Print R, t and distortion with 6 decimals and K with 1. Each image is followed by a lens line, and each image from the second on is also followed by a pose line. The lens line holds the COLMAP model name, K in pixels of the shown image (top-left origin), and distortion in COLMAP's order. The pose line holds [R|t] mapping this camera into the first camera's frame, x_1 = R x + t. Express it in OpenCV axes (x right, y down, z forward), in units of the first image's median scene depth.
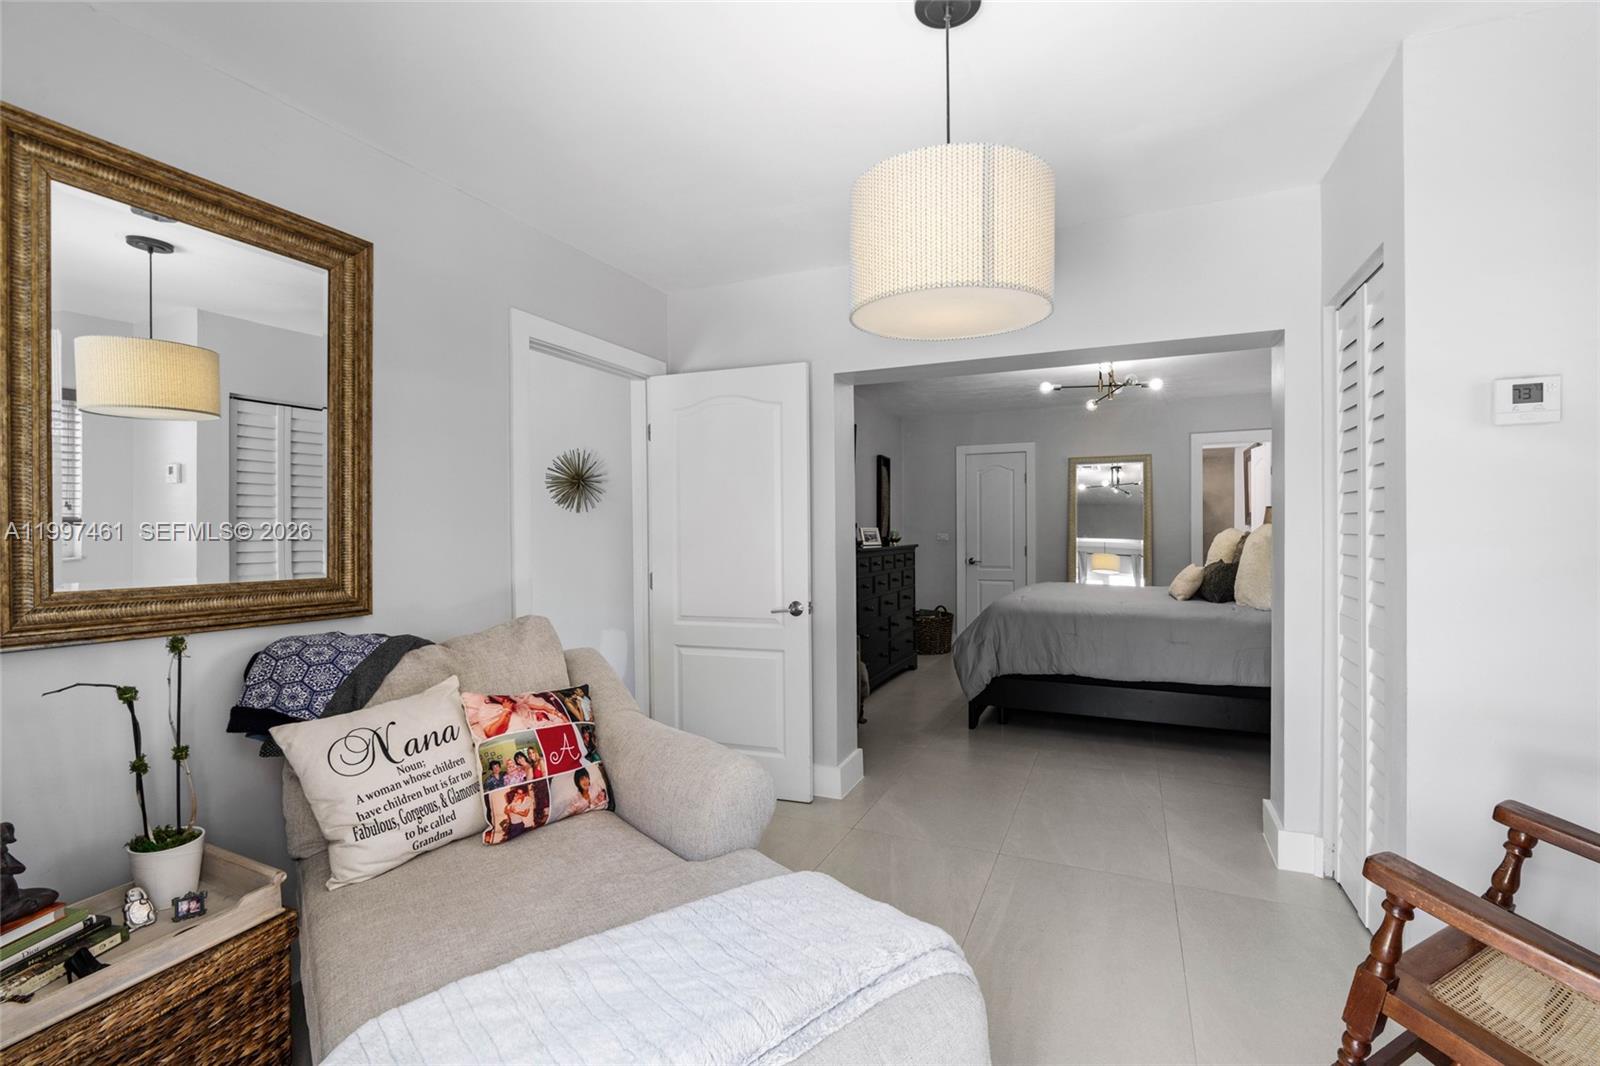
lens RADIAL K [[732.4, 0, 796.1], [0, 732.4, 531.3], [0, 0, 1]] dist [-0.047064, 0.043566]
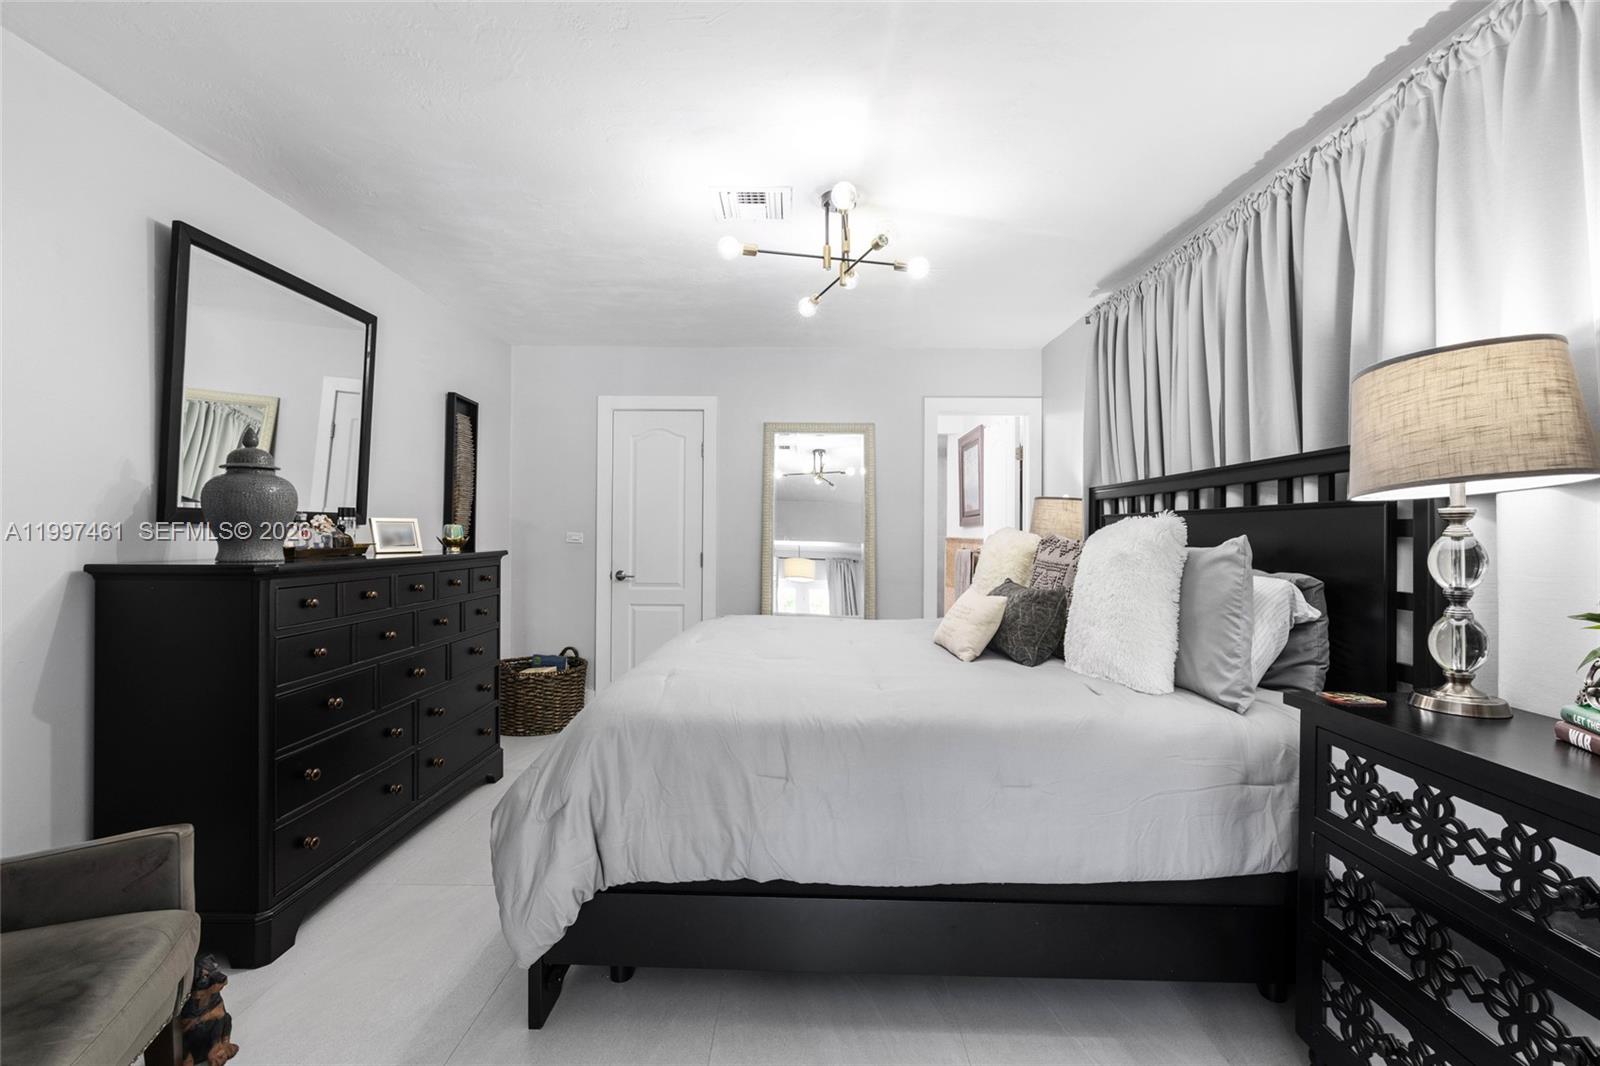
lens RADIAL K [[732.4, 0, 796.1], [0, 732.4, 531.3], [0, 0, 1]] dist [-0.047064, 0.043566]
pose [[0.917123, 0.009975, 0.398480, 0.148701], [-0.009575, 0.999950, -0.002995, 0.002857], [-0.398490, -0.001068, 0.917172, 0.412932]]
